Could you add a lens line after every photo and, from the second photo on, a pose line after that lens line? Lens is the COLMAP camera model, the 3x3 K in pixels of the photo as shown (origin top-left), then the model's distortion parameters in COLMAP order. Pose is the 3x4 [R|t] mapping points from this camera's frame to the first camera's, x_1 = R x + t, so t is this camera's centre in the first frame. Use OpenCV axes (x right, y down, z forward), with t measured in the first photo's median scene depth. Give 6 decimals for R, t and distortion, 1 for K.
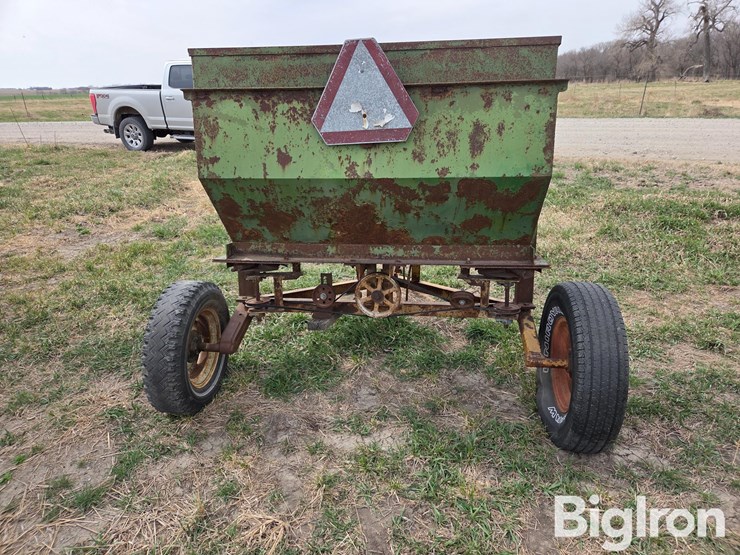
lens RADIAL K [[490.4, 0, 371.6], [0, 490.4, 281.3], [0, 0, 1]] dist [0.069993, -0.058980]
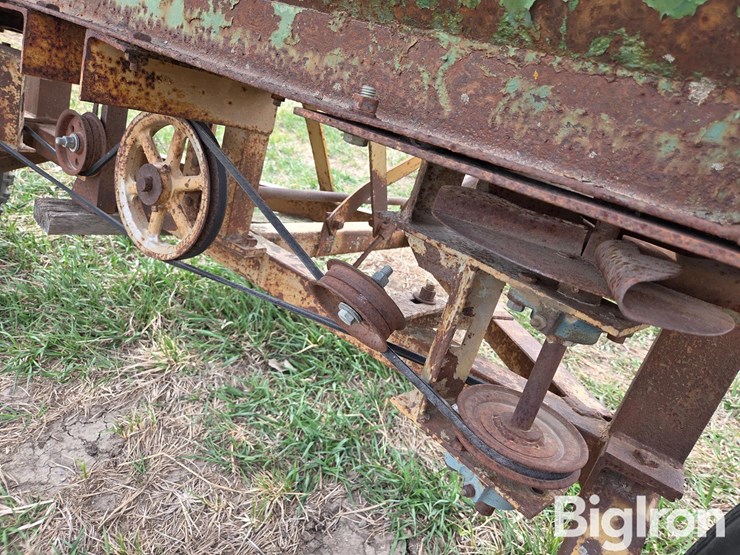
lens RADIAL K [[503.4, 0, 362.9], [0, 503.4, 274.6], [0, 0, 1]] dist [0.074805, -0.074326]
pose [[0.839287, 0.392756, -0.375952, 0.335325], [-0.379827, 0.918322, 0.111429, -0.004687], [0.389010, 0.049276, 0.919915, 0.961123]]
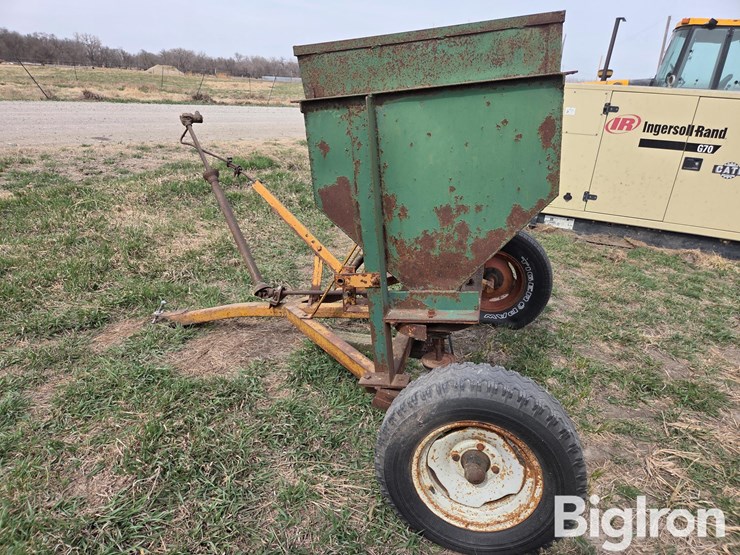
lens RADIAL K [[492.6, 0, 364.7], [0, 492.6, 285.6], [0, 0, 1]] dist [0.069210, -0.058336]
pose [[0.138169, -0.340207, 0.930144, -1.170640], [0.300194, 0.909359, 0.288012, -0.403709], [-0.943818, 0.239429, 0.227773, 1.188019]]
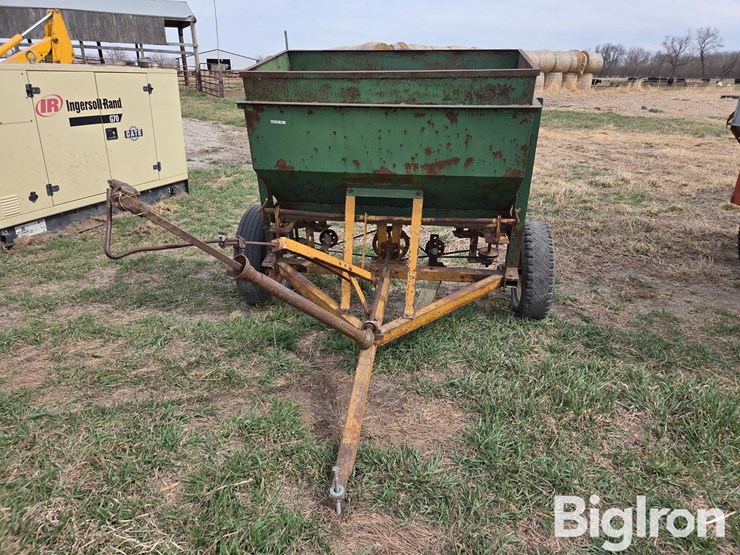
lens RADIAL K [[490.4, 0, 371.6], [0, 490.4, 281.3], [0, 0, 1]] dist [0.069993, -0.058980]
pose [[-0.999271, 0.002849, 0.038061, 0.019745], [0.028415, 0.721305, 0.692034, -0.999925], [-0.025482, 0.692612, -0.720861, 2.536588]]
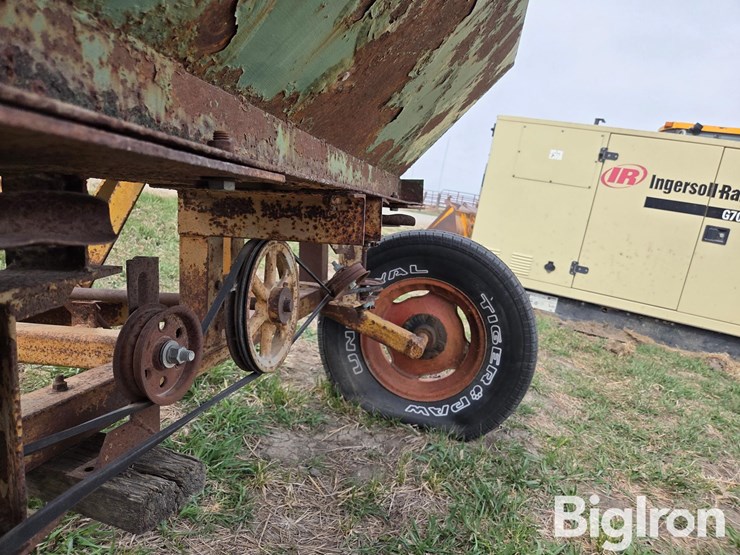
lens RADIAL K [[496.5, 0, 374.0], [0, 496.5, 277.9], [0, 0, 1]] dist [0.071789, -0.066226]
pose [[0.090884, -0.113618, 0.989359, -0.413643], [0.184594, 0.978176, 0.095376, -0.012304], [-0.978604, 0.173961, 0.109874, 1.130889]]
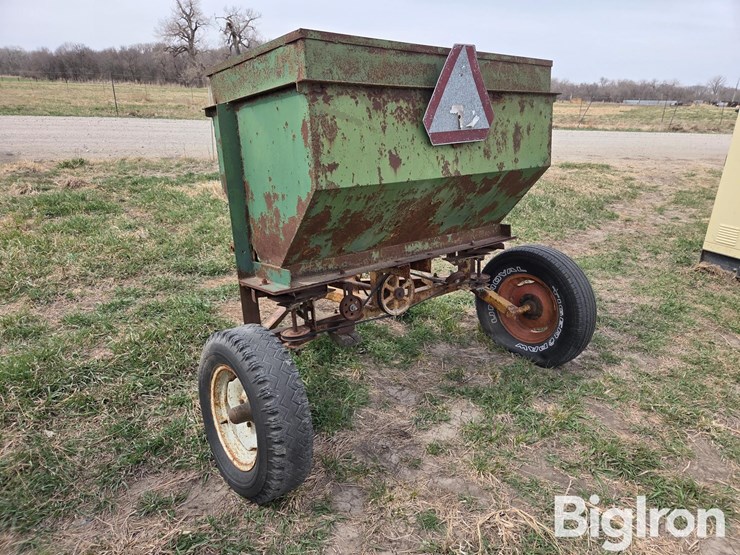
lens RADIAL K [[491.0, 0, 374.4], [0, 491.0, 285.5], [0, 0, 1]] dist [0.073086, -0.062879]
pose [[0.691750, -0.213086, 0.689983, -0.920287], [0.210258, 0.973508, 0.089850, -0.112583], [-0.690850, 0.082921, 0.718228, 0.377794]]
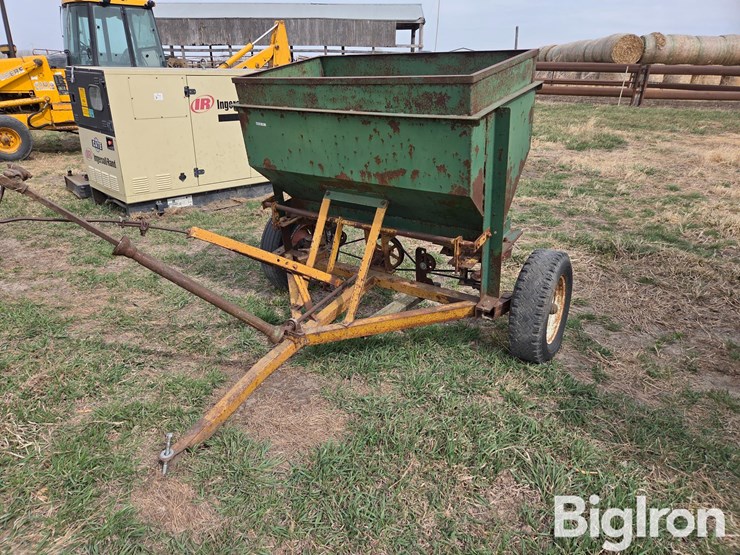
lens RADIAL K [[487.0, 0, 357.3], [0, 487.0, 291.5], [0, 0, 1]] dist [0.069866, -0.057964]
pose [[-0.874503, -0.174984, 0.452356, -0.642647], [0.195552, 0.726284, 0.658993, -0.936839], [-0.443852, 0.664750, -0.600919, 2.363023]]
